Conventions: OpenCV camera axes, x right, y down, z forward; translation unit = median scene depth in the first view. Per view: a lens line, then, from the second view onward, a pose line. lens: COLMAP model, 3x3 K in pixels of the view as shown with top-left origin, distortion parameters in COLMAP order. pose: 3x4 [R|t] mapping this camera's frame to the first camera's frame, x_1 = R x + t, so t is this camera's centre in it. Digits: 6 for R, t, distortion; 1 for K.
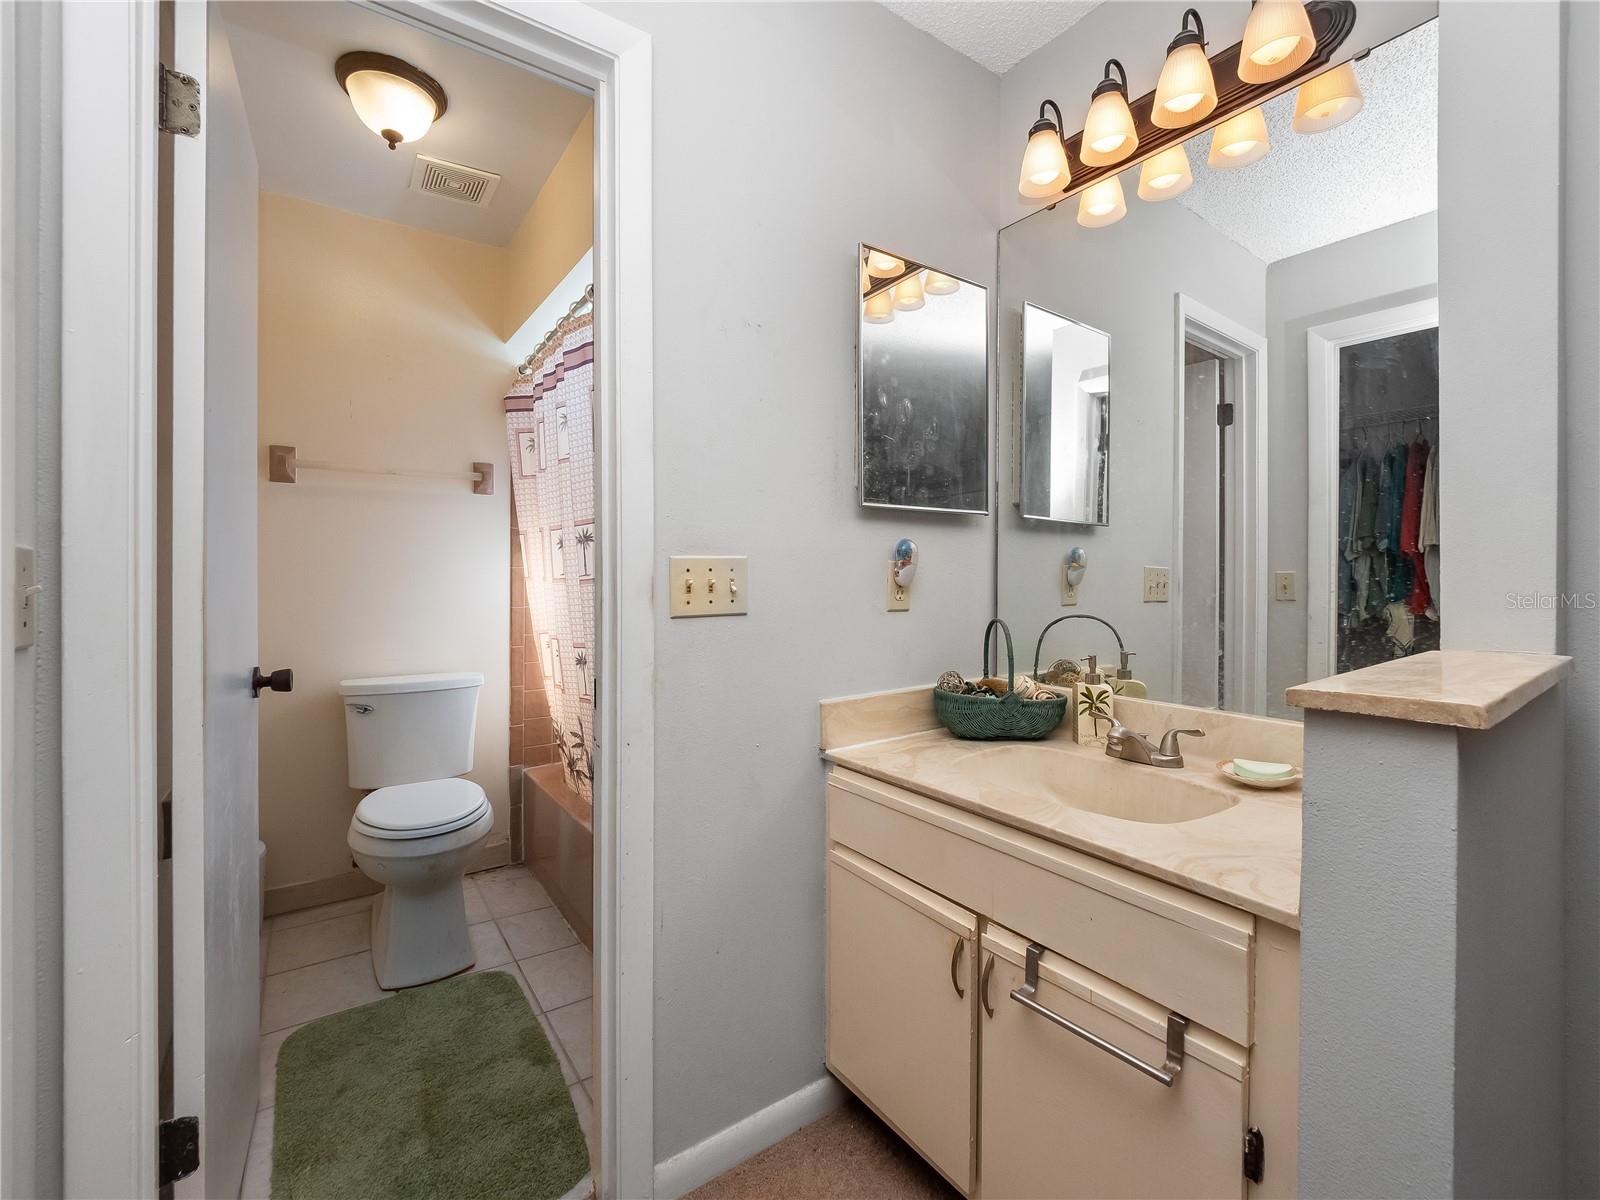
lens RADIAL K [[682.6, 0, 795.3], [0, 682.6, 585.1], [0, 0, 1]] dist [-0.004355, -0.000599]
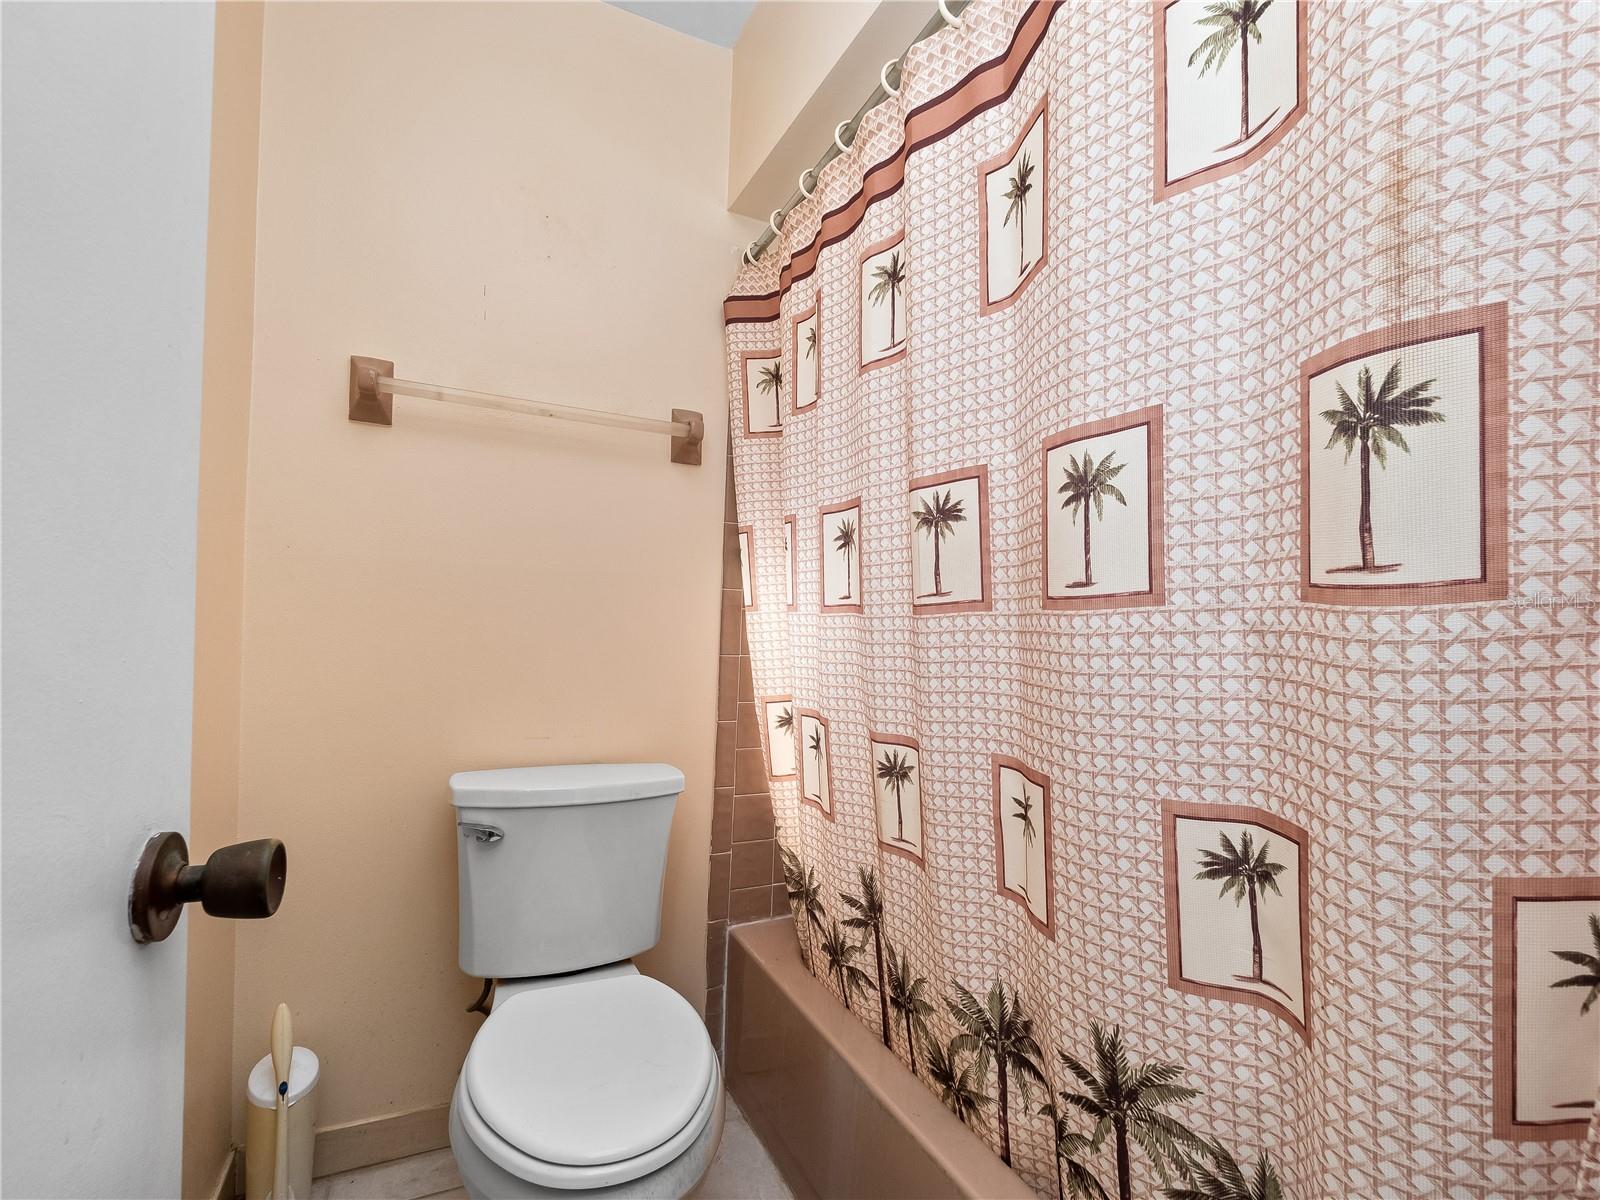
lens RADIAL K [[708.5, 0, 799.4], [0, 708.5, 613.6], [0, 0, 1]] dist [-0.000174, -0.000004]
pose [[0.986781, 0.020611, -0.160743, -0.263653], [-0.024928, 0.999379, -0.024886, 0.010147], [0.160131, 0.028564, 0.986682, 0.420415]]
